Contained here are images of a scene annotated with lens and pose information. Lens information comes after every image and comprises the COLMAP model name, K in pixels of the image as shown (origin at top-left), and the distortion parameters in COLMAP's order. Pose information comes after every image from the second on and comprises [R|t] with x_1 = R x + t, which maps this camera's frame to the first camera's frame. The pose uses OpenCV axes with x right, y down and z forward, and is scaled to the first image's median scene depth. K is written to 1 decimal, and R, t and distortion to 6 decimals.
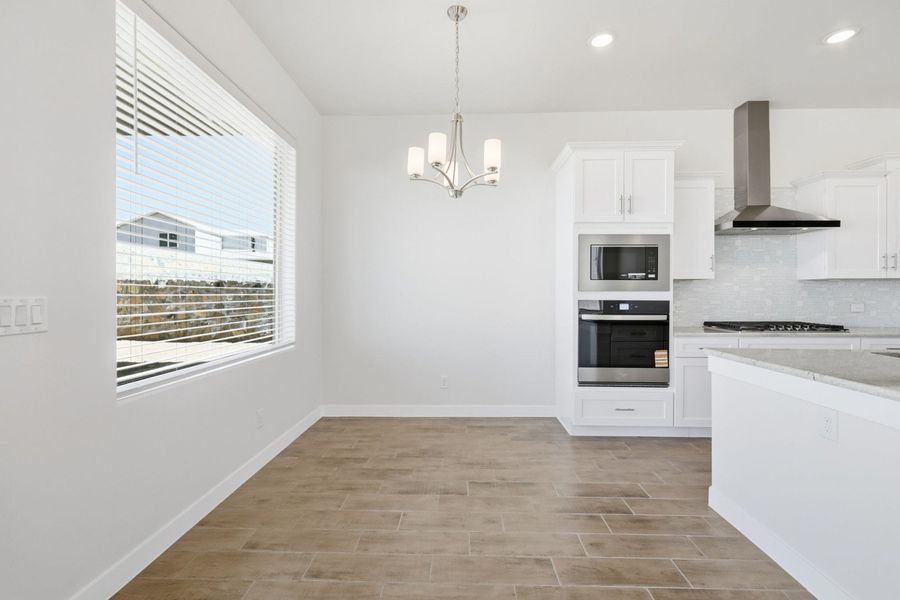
lens RADIAL K [[395.5, 0, 452.4], [0, 395.5, 293.9], [0, 0, 1]] dist [0.002321, 0.000105]
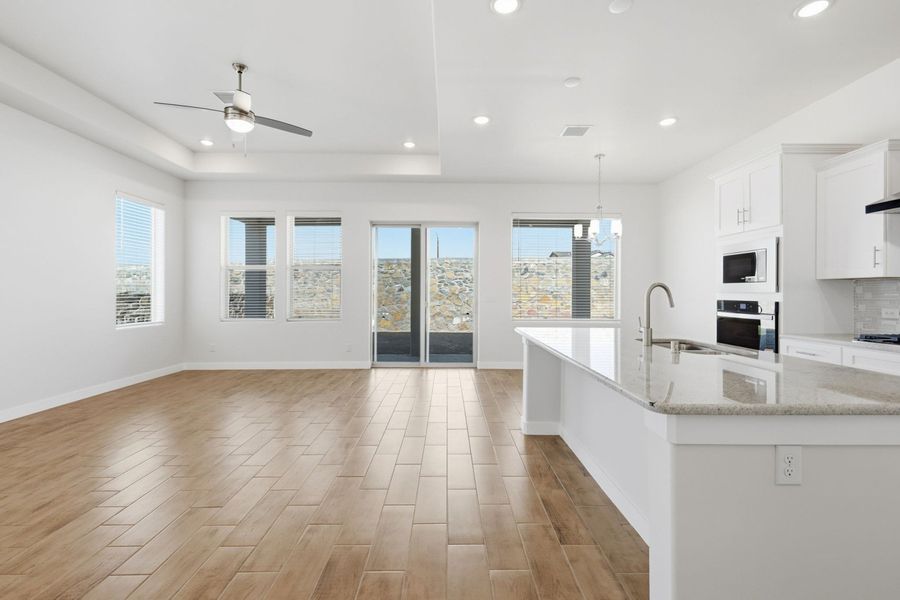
lens RADIAL K [[401.4, 0, 450.8], [0, 401.4, 292.9], [0, 0, 1]] dist [0.004176, 0.000632]
pose [[0.041276, -0.001372, -0.999147, 1.533444], [-0.008787, 0.999960, -0.001736, 0.002987], [0.999109, 0.008851, 0.041262, 0.116888]]
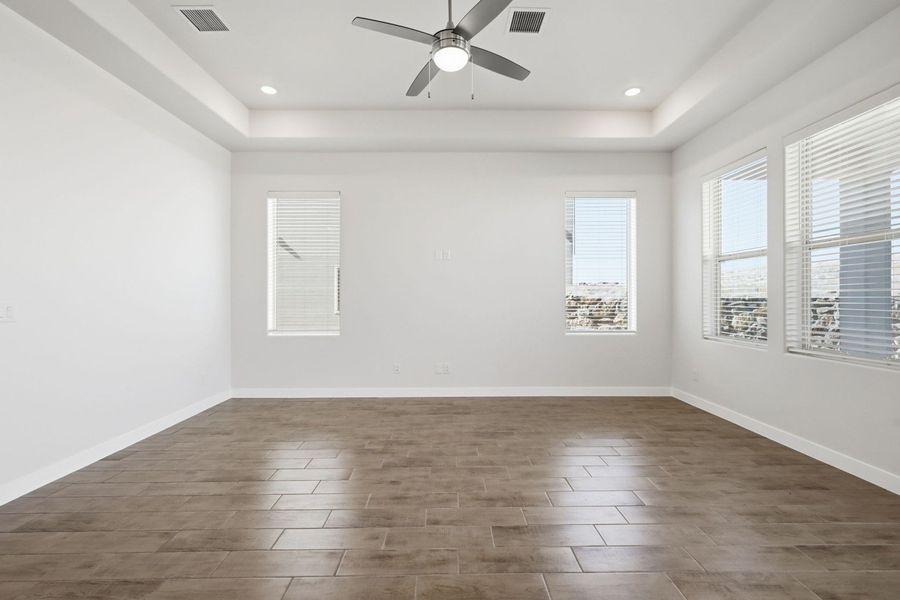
lens RADIAL K [[392.1, 0, 452.2], [0, 392.1, 297.0], [0, 0, 1]] dist [0.002581, 0.000363]
pose [[-0.999115, 0.002547, -0.041992, 0.420097], [0.002287, 0.999978, 0.006258, 0.000253], [0.042007, 0.006157, -0.999098, 0.342562]]
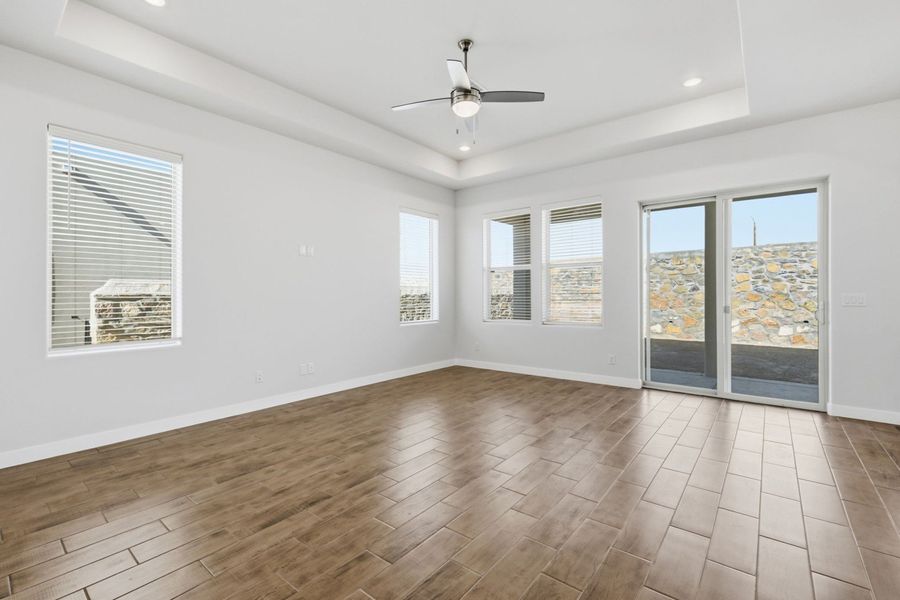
lens RADIAL K [[395.5, 0, 452.4], [0, 395.5, 293.9], [0, 0, 1]] dist [0.002321, 0.000105]
pose [[-0.601312, 0.001293, -0.799013, 1.206747], [-0.001196, 0.999996, 0.002519, 0.003922], [0.799013, 0.002470, -0.601308, 0.145080]]
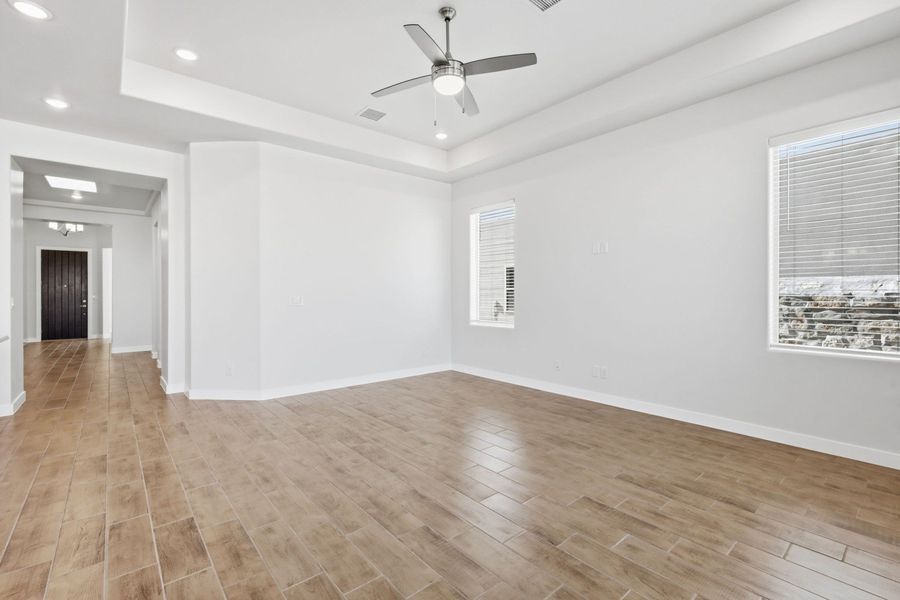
lens RADIAL K [[401.4, 0, 450.8], [0, 401.4, 292.9], [0, 0, 1]] dist [0.004176, 0.000632]
pose [[-0.668152, 0.005009, 0.744008, -0.281342], [0.007313, 0.999973, -0.000165, 0.003575], [-0.743989, 0.005330, -0.668170, 0.170886]]
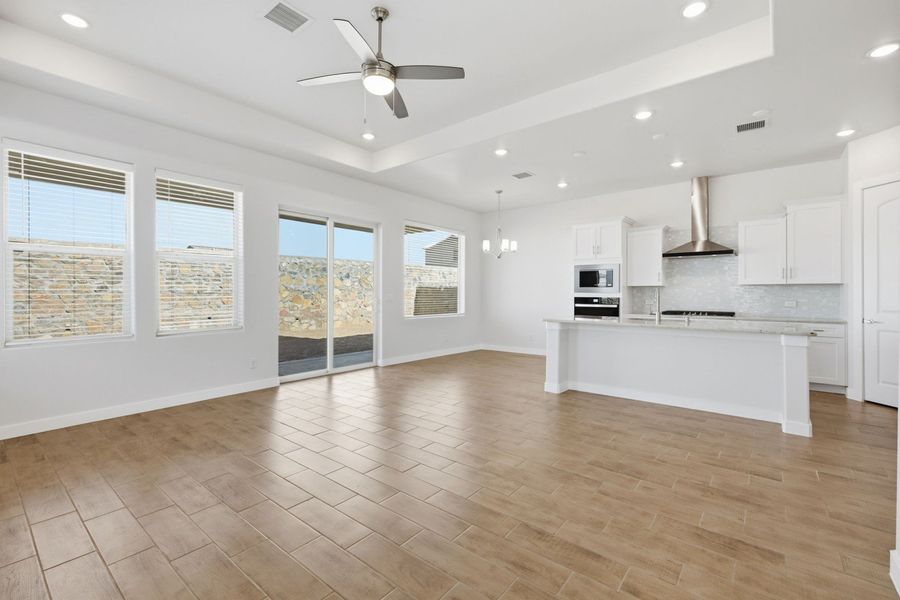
lens RADIAL K [[395.5, 0, 452.4], [0, 395.5, 293.9], [0, 0, 1]] dist [0.002321, 0.000105]
pose [[0.797556, 0.000446, -0.603245, 1.056165], [-0.004288, 0.999979, -0.004930, 0.012208], [0.603230, 0.006519, 0.797541, -1.036412]]
